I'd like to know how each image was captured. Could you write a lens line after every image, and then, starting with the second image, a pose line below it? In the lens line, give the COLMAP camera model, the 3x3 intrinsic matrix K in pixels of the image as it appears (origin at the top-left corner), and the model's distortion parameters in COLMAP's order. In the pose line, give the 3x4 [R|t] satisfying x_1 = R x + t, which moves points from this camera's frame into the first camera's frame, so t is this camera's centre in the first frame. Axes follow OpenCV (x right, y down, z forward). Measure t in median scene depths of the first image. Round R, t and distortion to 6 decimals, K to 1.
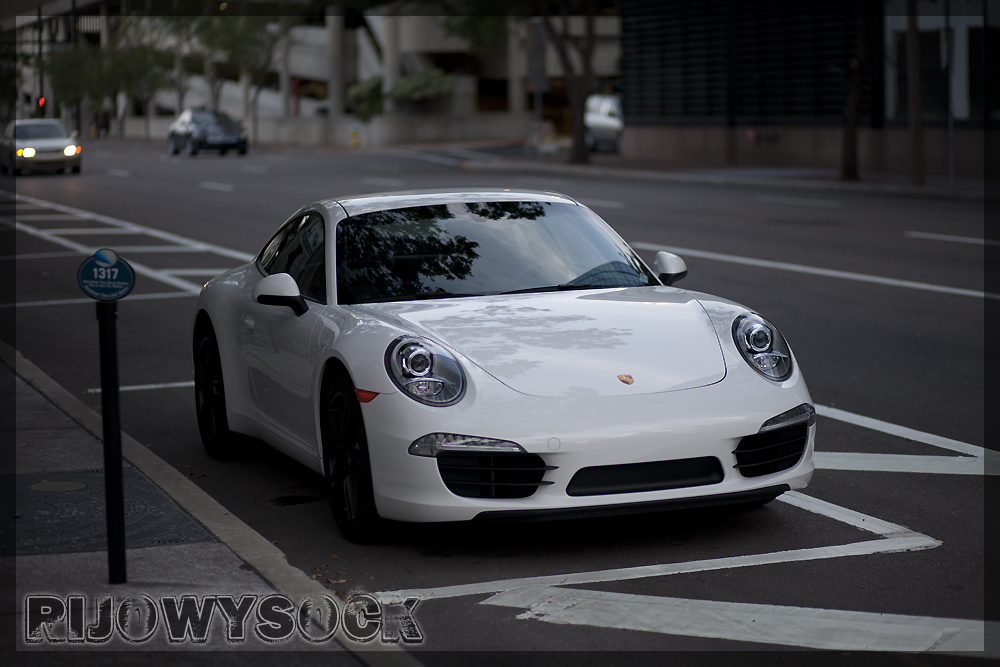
lens RADIAL K [[2490.5, 0, 499.3], [0, 2490.5, 332.8], [0, 0, 1]] dist [-0.109478, 0.000000]
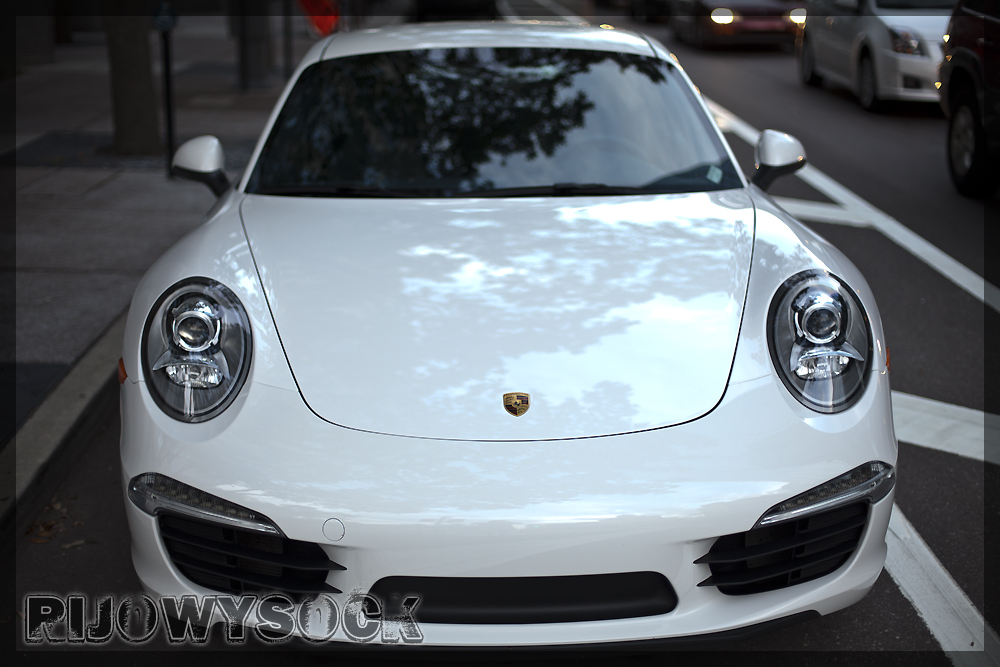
lens RADIAL K [[1500.3, 0, 501.7], [0, 1500.3, 335.4], [0, 0, 1]] dist [-0.137572, 0.000000]
pose [[0.960256, 0.094429, -0.262661, 0.130955], [-0.056447, 0.987289, 0.148576, -0.043694], [0.273352, -0.127845, 0.953380, 0.684203]]
